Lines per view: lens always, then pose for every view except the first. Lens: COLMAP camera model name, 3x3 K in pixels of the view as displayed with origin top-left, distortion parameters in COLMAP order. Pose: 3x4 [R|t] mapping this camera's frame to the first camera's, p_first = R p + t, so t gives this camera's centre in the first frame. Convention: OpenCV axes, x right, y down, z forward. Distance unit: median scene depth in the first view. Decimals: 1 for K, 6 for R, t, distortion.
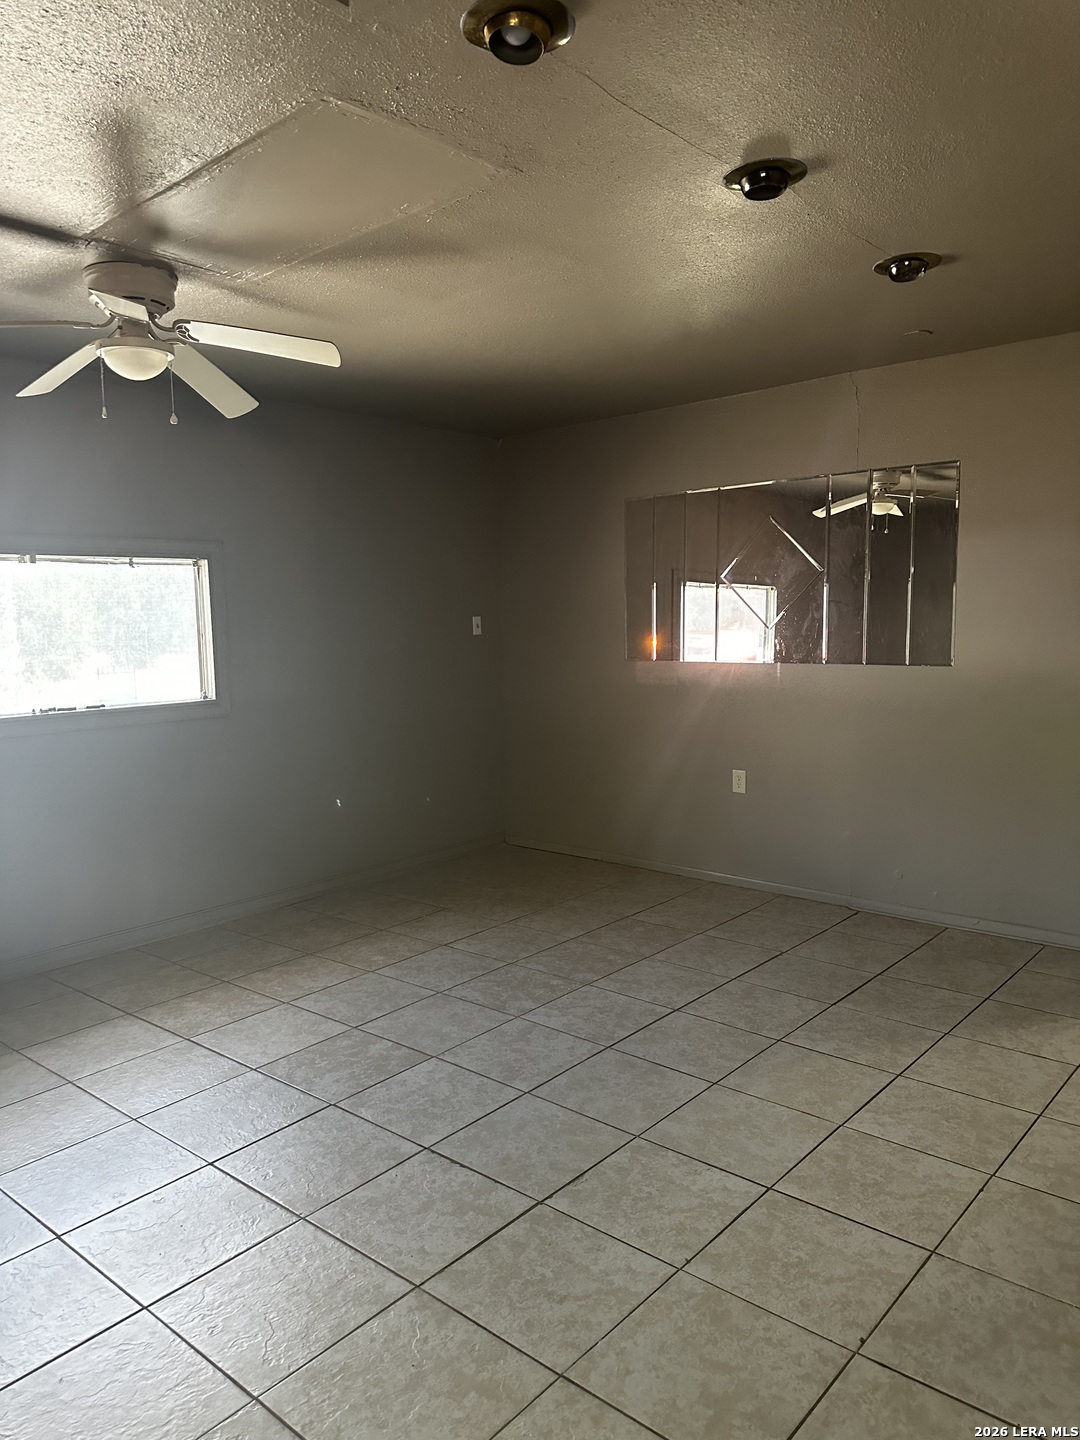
lens RADIAL K [[1020.6, 0, 549.7], [0, 1020.6, 717.3], [0, 0, 1]] dist [0.044515, -0.059388]
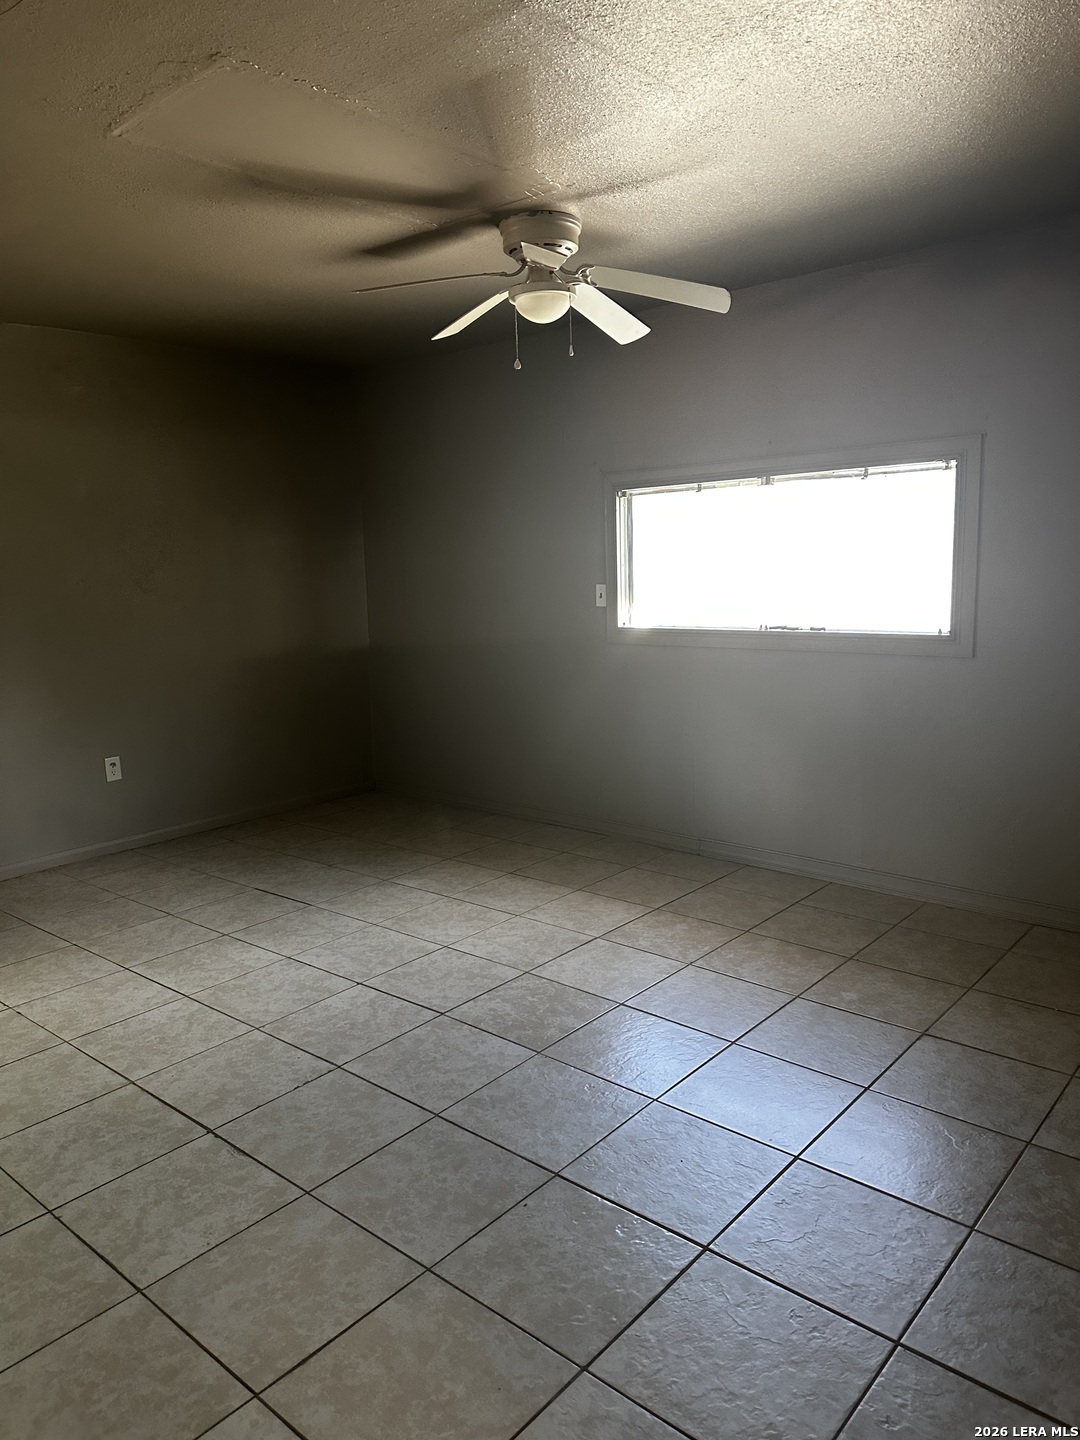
lens RADIAL K [[1020.6, 0, 553.3], [0, 1020.6, 722.2], [0, 0, 1]] dist [0.044515, -0.059388]
pose [[0.013598, 0.200018, -0.979698, 0.620212], [-0.081179, 0.976775, 0.198294, -0.113473], [0.996607, 0.076834, 0.029519, 0.848393]]
